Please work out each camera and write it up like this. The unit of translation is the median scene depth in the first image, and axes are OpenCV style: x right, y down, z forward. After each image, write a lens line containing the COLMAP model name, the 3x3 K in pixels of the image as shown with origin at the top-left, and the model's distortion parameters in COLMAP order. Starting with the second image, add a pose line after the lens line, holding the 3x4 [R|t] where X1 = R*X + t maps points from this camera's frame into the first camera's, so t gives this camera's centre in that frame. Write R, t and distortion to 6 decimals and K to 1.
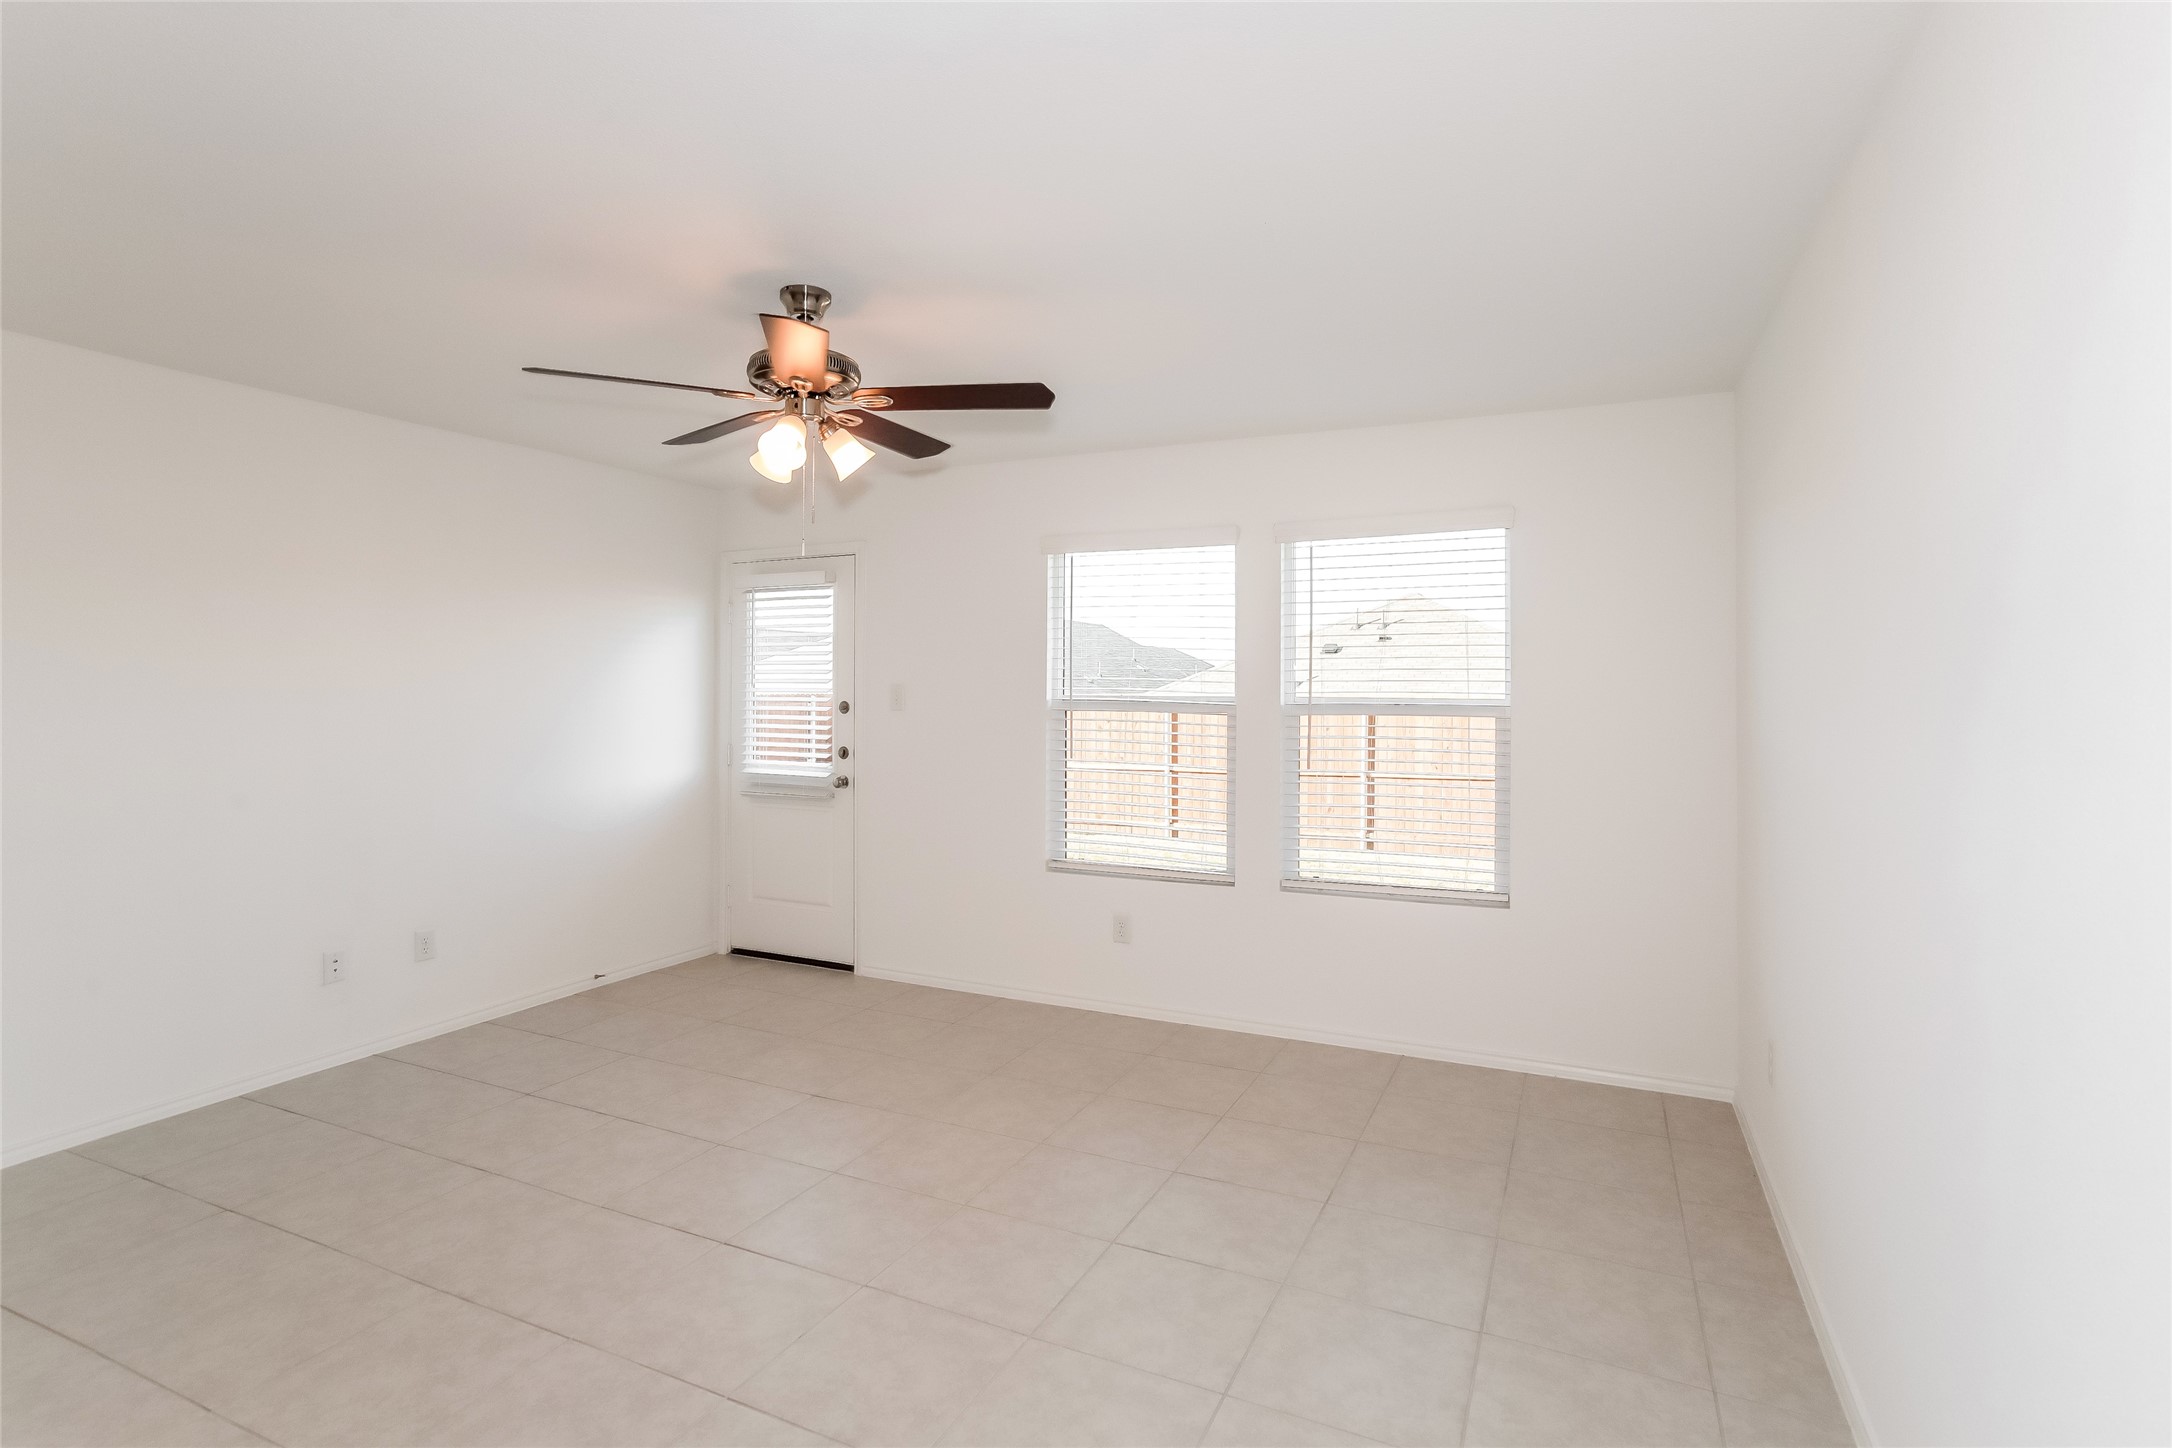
lens RADIAL K [[1054.7, 0, 1086.5], [0, 1054.7, 694.5], [0, 0, 1]] dist [-0.001476, -0.000173]
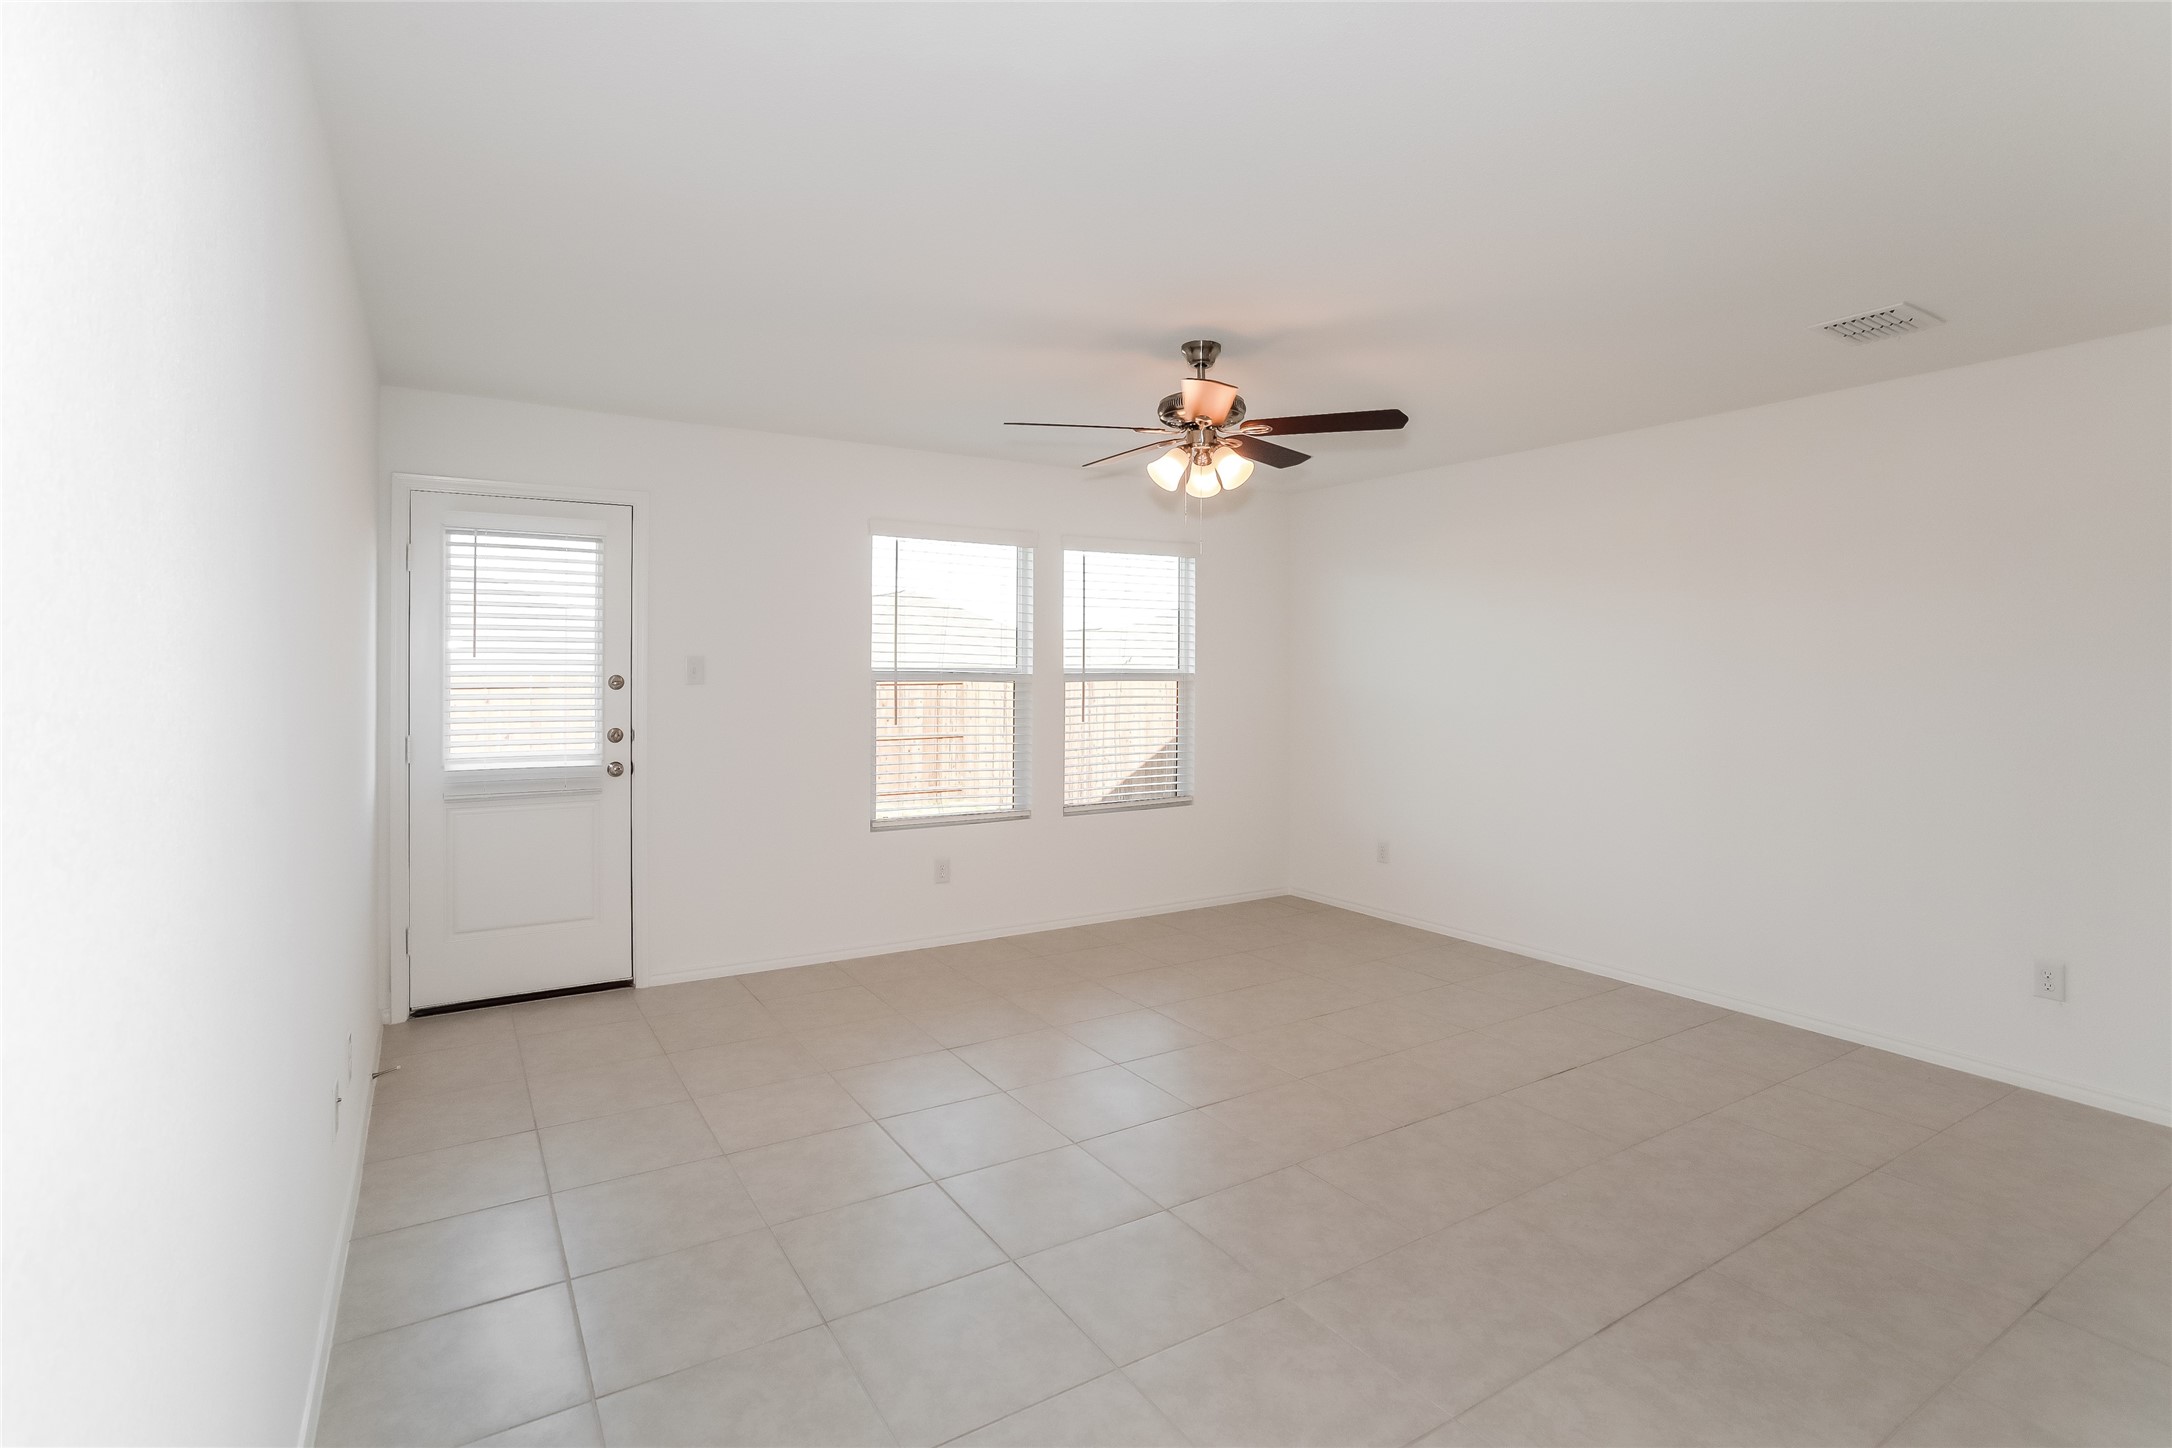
lens RADIAL K [[1063.7, 0, 1087.4], [0, 1063.7, 665.8], [0, 0, 1]] dist [0.001035, 0.000203]
pose [[0.549442, 0.000856, 0.835531, -0.824921], [0.005309, 0.999976, -0.004515, 0.005429], [-0.835515, 0.006917, 0.549424, 0.226625]]
